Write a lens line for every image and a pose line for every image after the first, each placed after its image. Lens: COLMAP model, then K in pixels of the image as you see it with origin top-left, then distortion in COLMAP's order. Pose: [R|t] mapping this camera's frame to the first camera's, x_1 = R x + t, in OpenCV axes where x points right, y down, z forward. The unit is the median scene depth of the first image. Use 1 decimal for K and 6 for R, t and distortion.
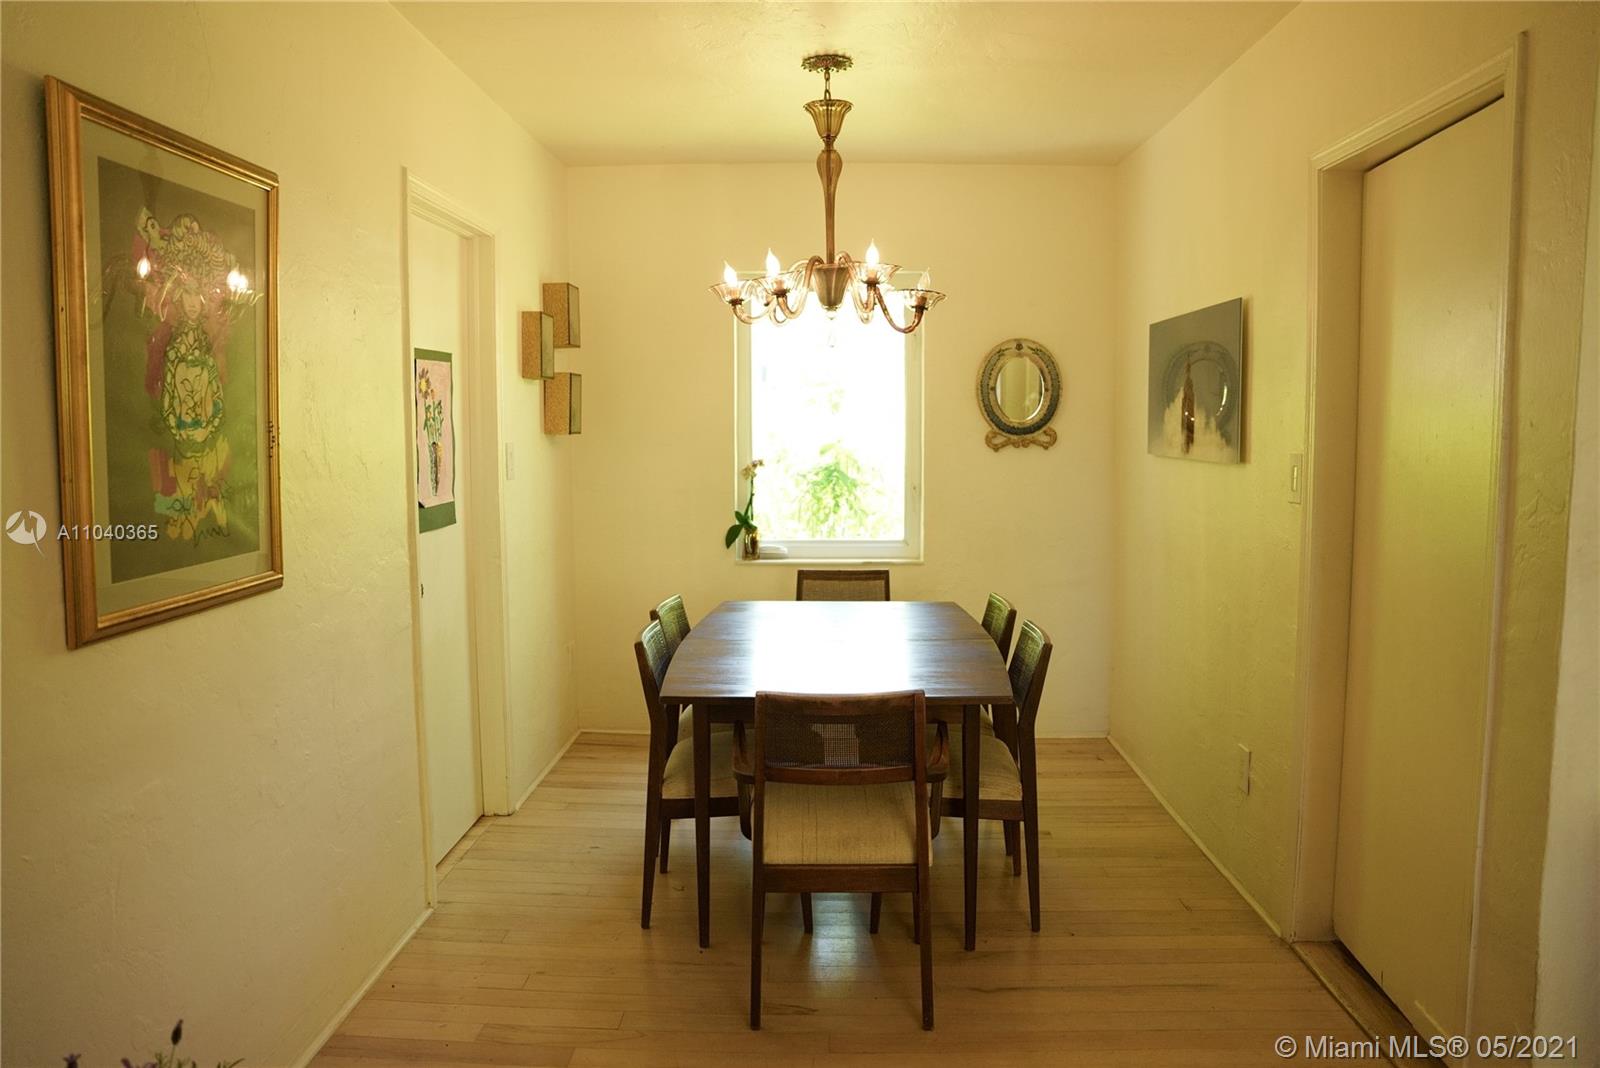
lens RADIAL K [[1155.8, 0, 796.3], [0, 1155.8, 517.4], [0, 0, 1]] dist [-0.076411, 0.009664]
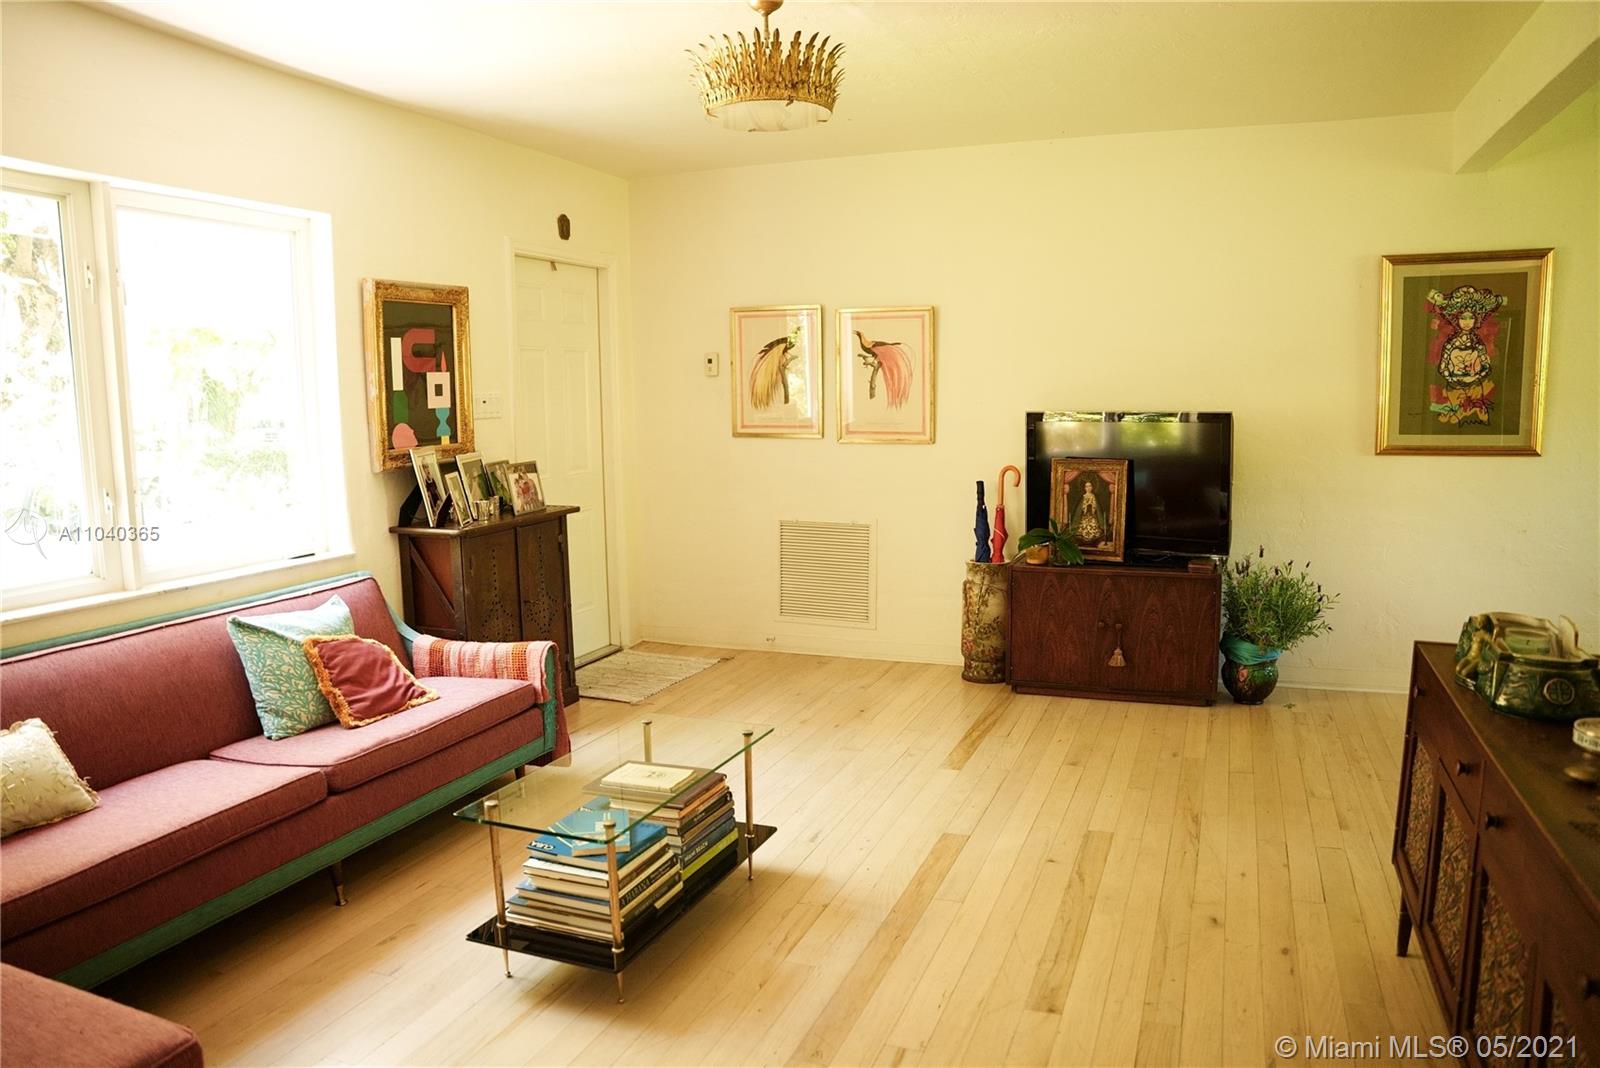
lens RADIAL K [[1084.7, 0, 800.7], [0, 1084.7, 536.4], [0, 0, 1]] dist [0.000112, 0.000340]
pose [[-0.351799, 0.127424, -0.927362, 1.495914], [-0.067554, 0.984652, 0.160923, -0.014420], [0.933635, 0.119260, -0.337791, 0.357626]]
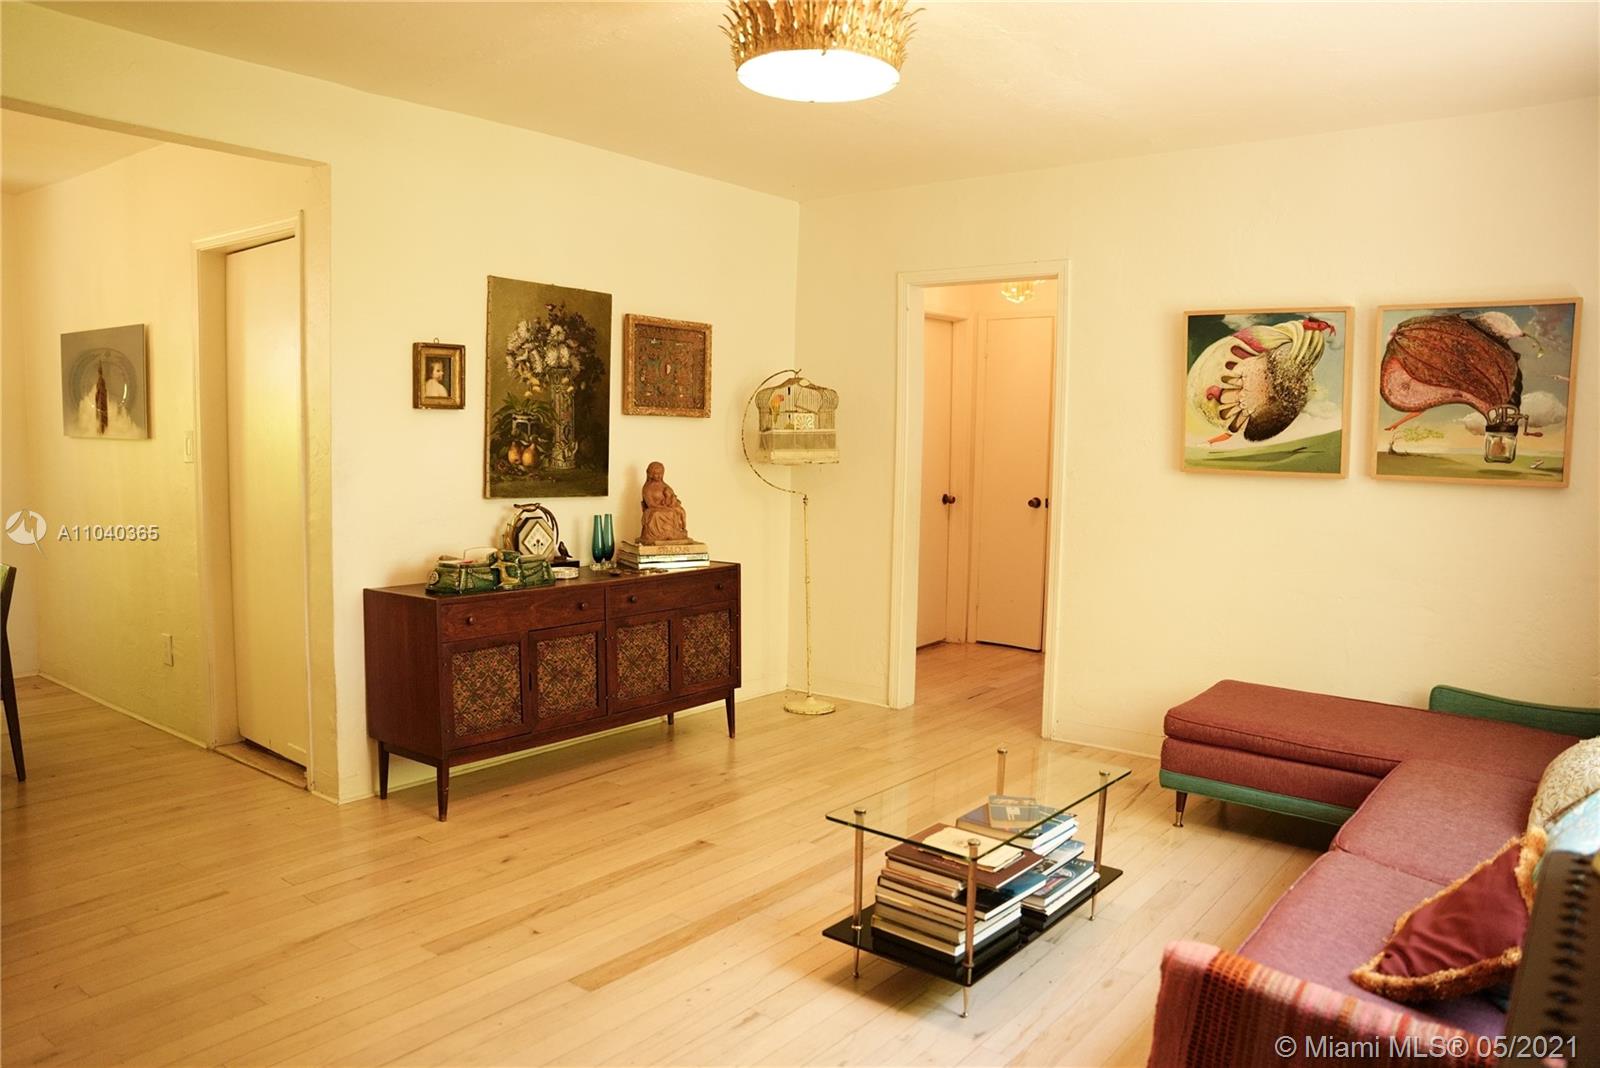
lens RADIAL K [[1155.8, 0, 790.4], [0, 1155.8, 527.5], [0, 0, 1]] dist [-0.076411, 0.009664]
pose [[0.612967, -0.061779, 0.787690, -0.293467], [0.053033, 0.997907, 0.036997, 0.065149], [-0.788327, 0.019095, 0.614961, -0.619192]]
